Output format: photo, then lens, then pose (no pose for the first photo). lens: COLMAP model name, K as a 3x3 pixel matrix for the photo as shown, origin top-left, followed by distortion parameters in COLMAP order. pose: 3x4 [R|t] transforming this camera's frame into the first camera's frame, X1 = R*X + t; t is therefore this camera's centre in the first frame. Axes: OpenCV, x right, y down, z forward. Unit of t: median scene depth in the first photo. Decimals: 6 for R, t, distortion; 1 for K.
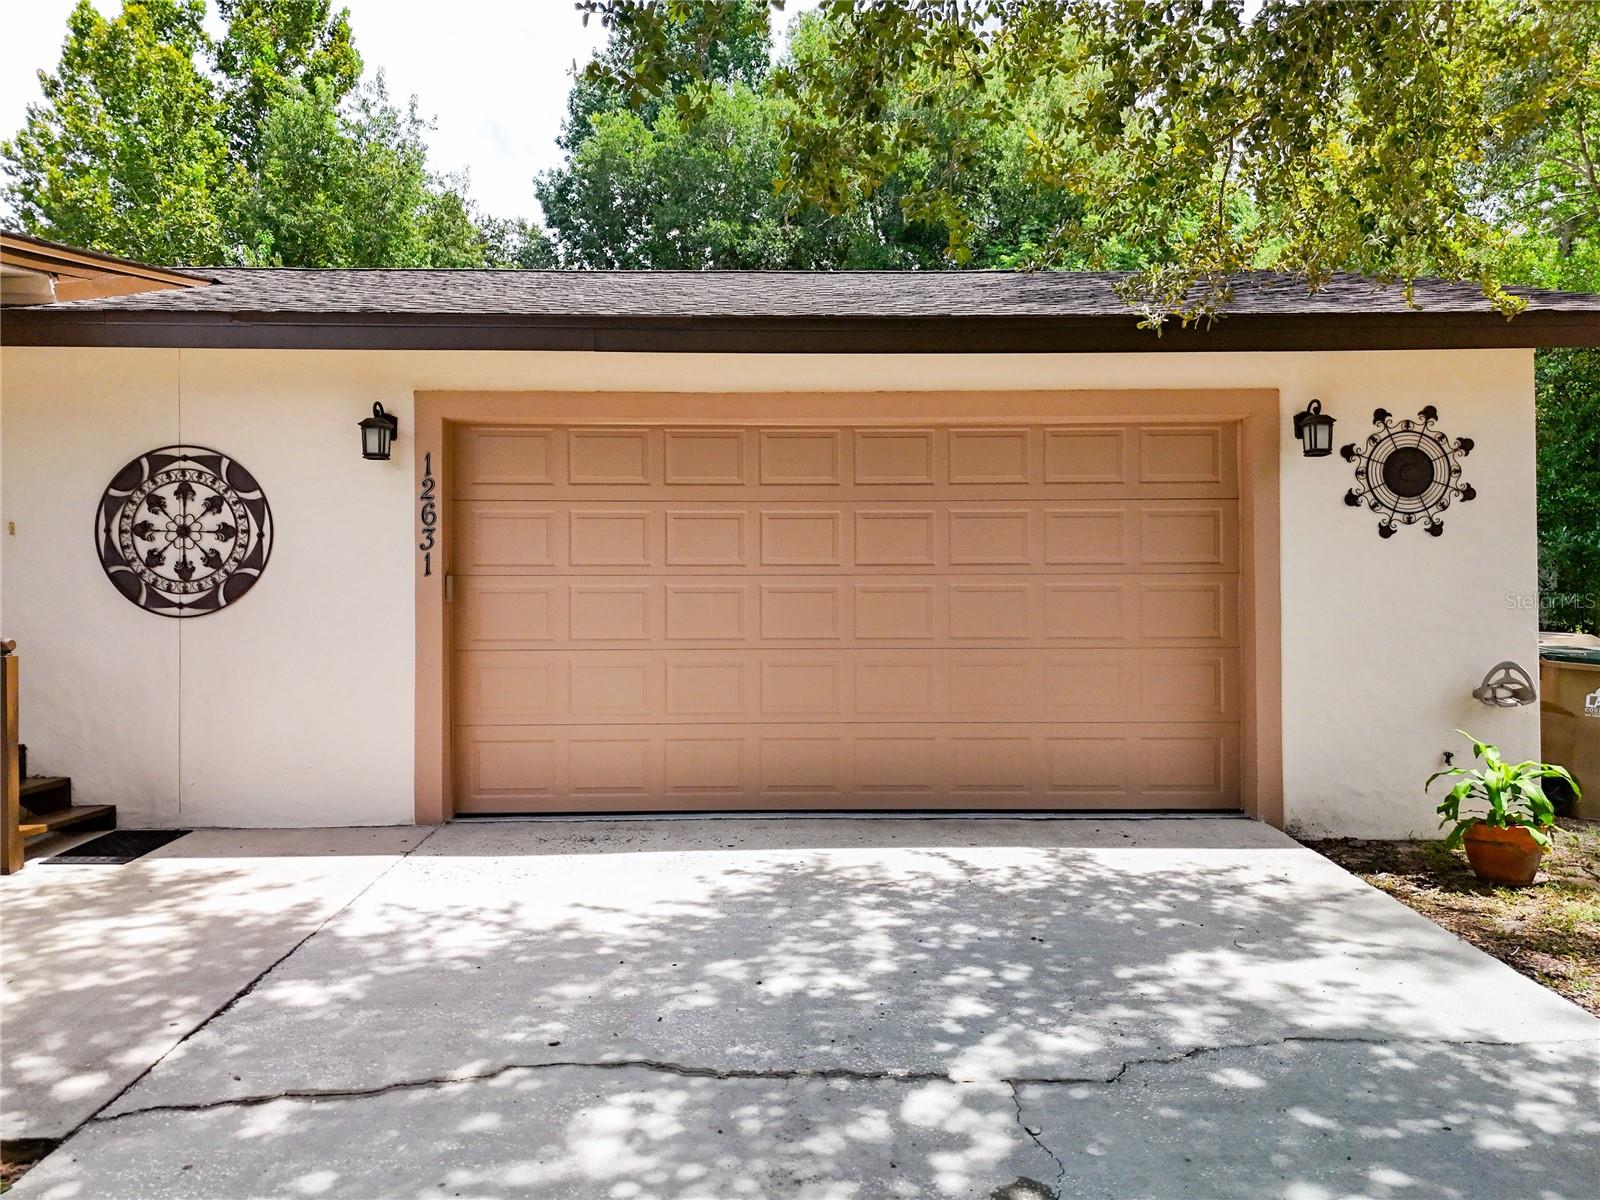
lens RADIAL K [[1165.7, 0, 797.9], [0, 1165.7, 606.9], [0, 0, 1]] dist [0.061065, -0.051252]
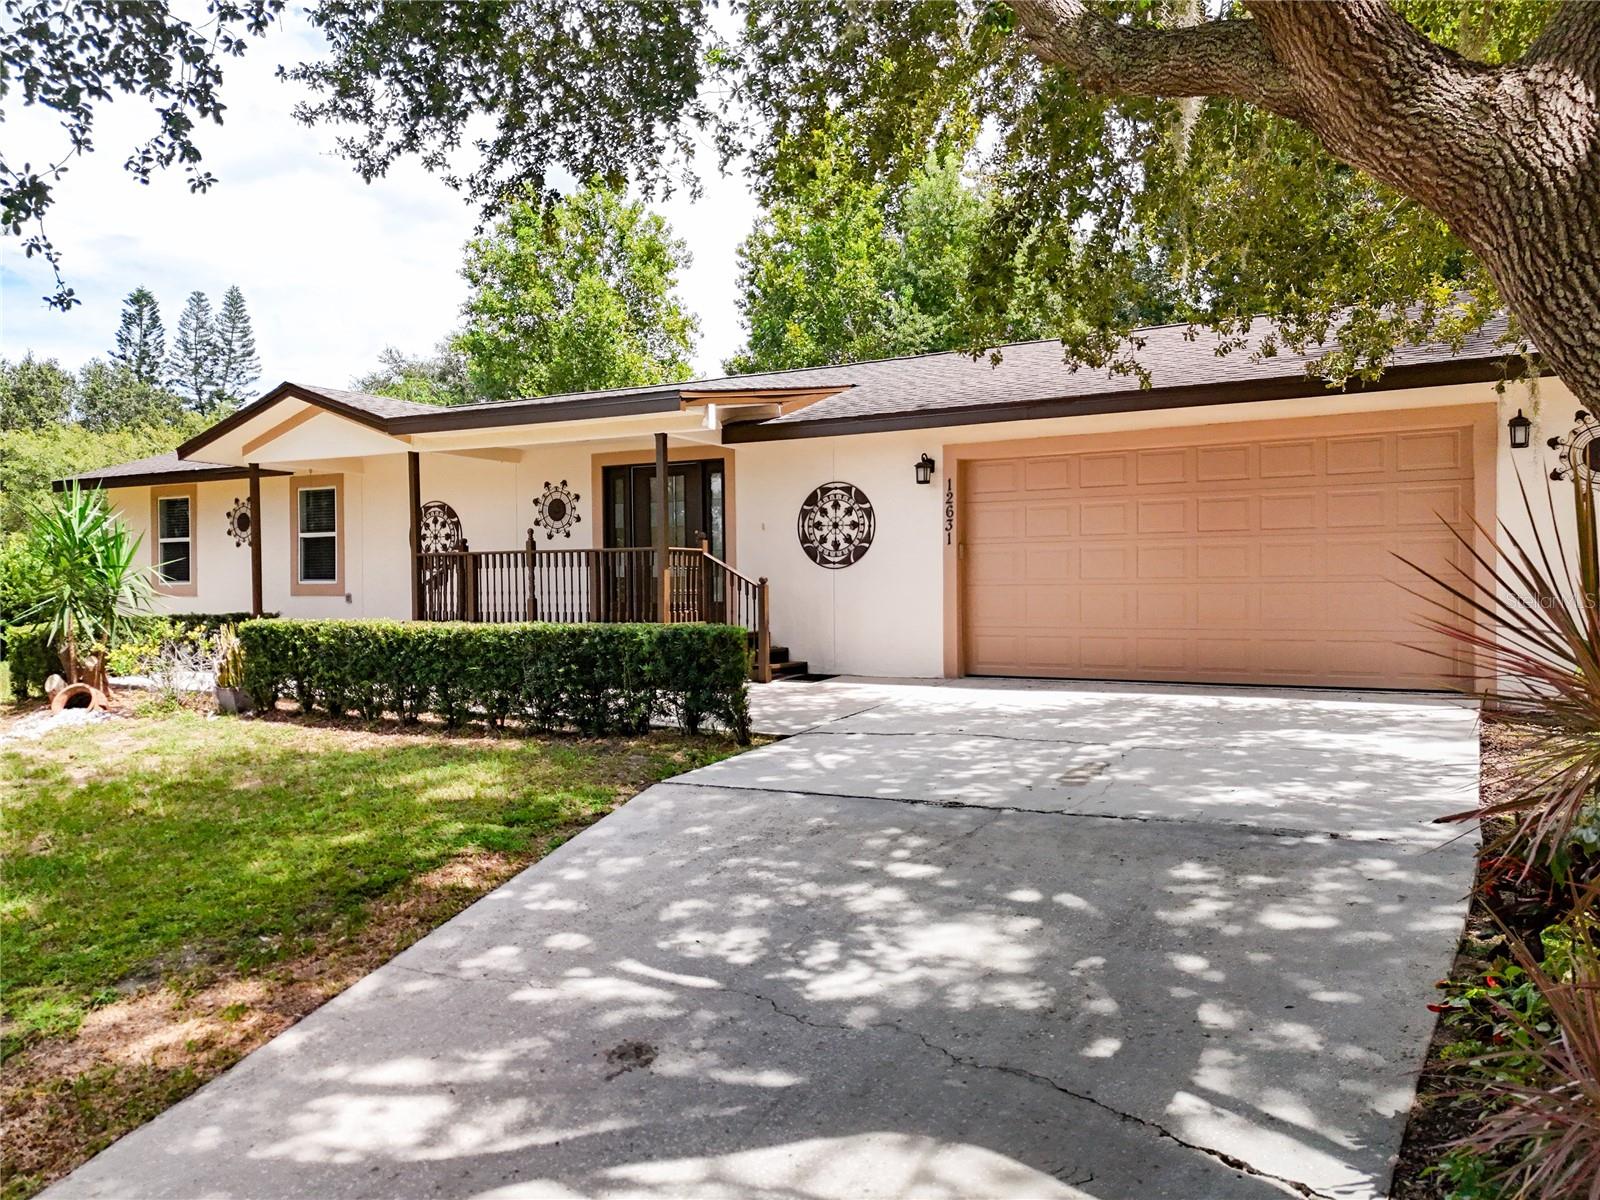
lens RADIAL K [[1165.7, 0, 797.9], [0, 1165.7, 606.9], [0, 0, 1]] dist [0.061065, -0.051252]
pose [[0.861794, 0.004074, -0.507242, 0.422410], [0.004640, 0.999863, 0.015914, 0.041681], [0.507237, -0.016069, 0.861657, -0.727306]]
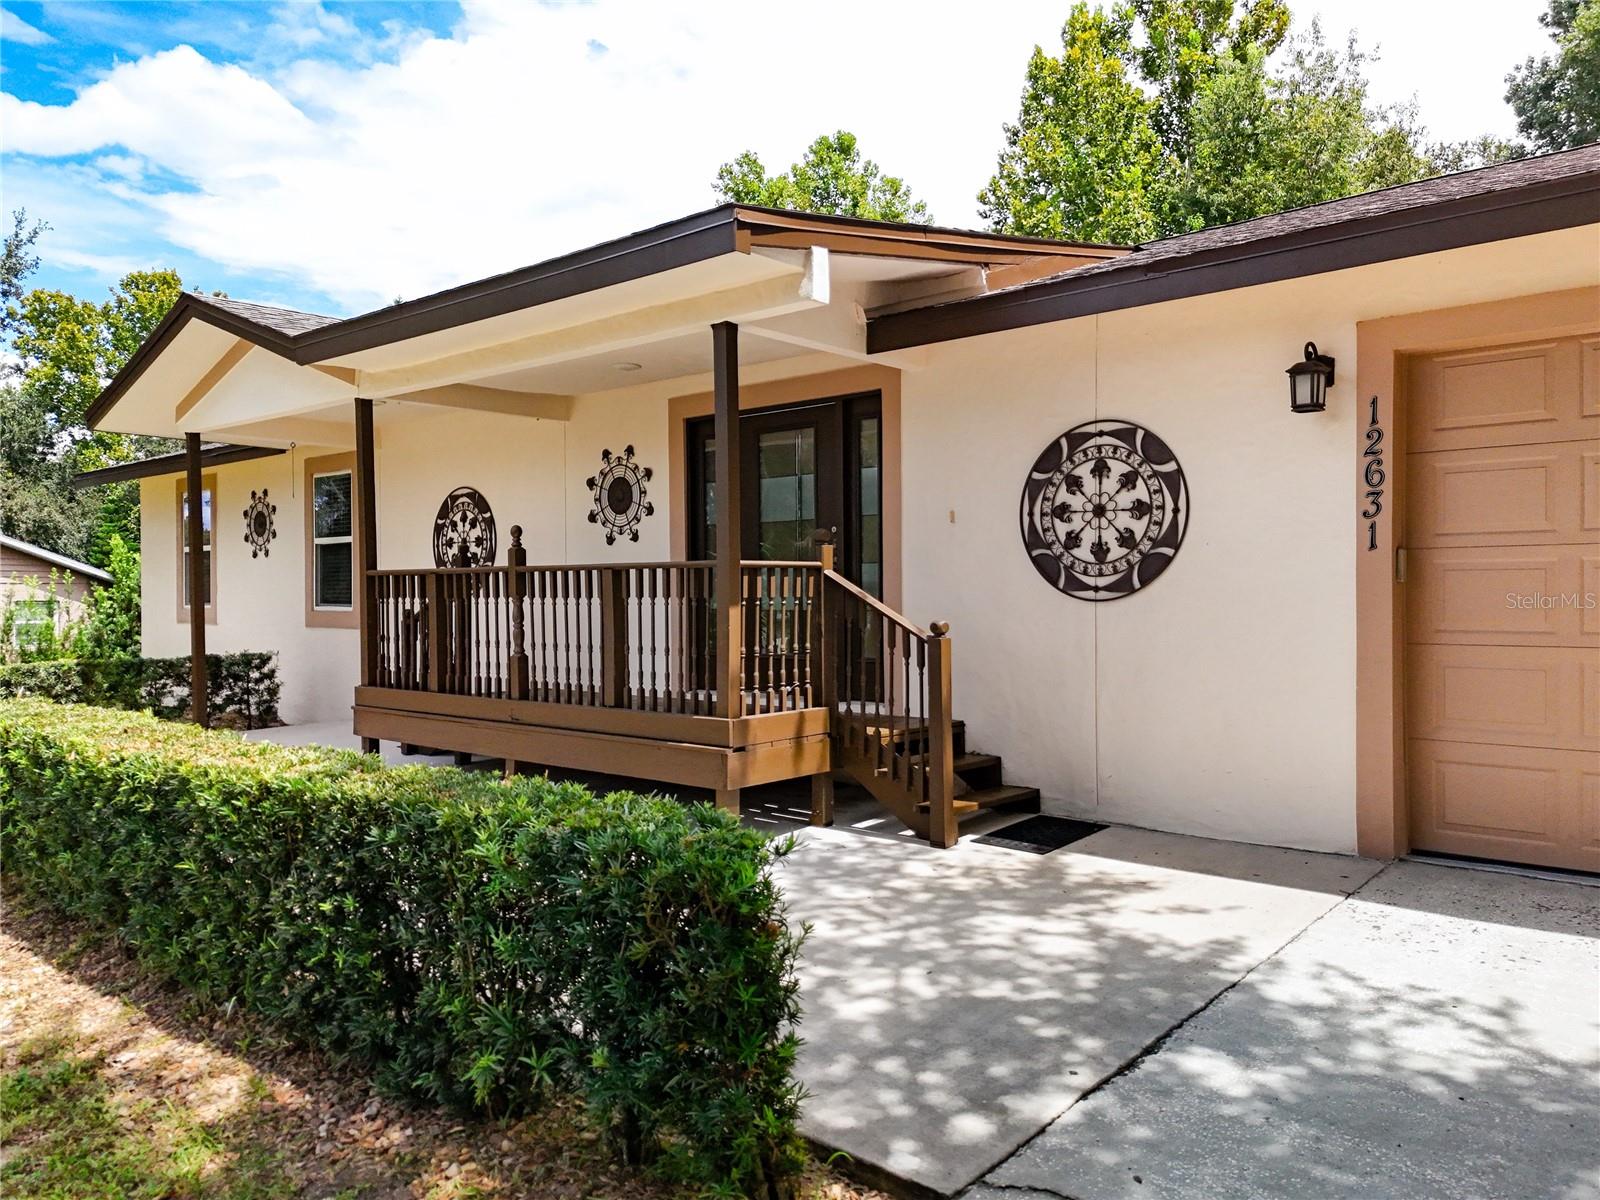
lens RADIAL K [[1165.7, 0, 797.9], [0, 1165.7, 606.9], [0, 0, 1]] dist [0.061065, -0.051252]
pose [[0.730963, 0.005663, -0.682393, -0.052984], [0.004770, 0.999899, 0.013407, -0.000324], [0.682400, -0.013055, 0.730862, 0.142698]]
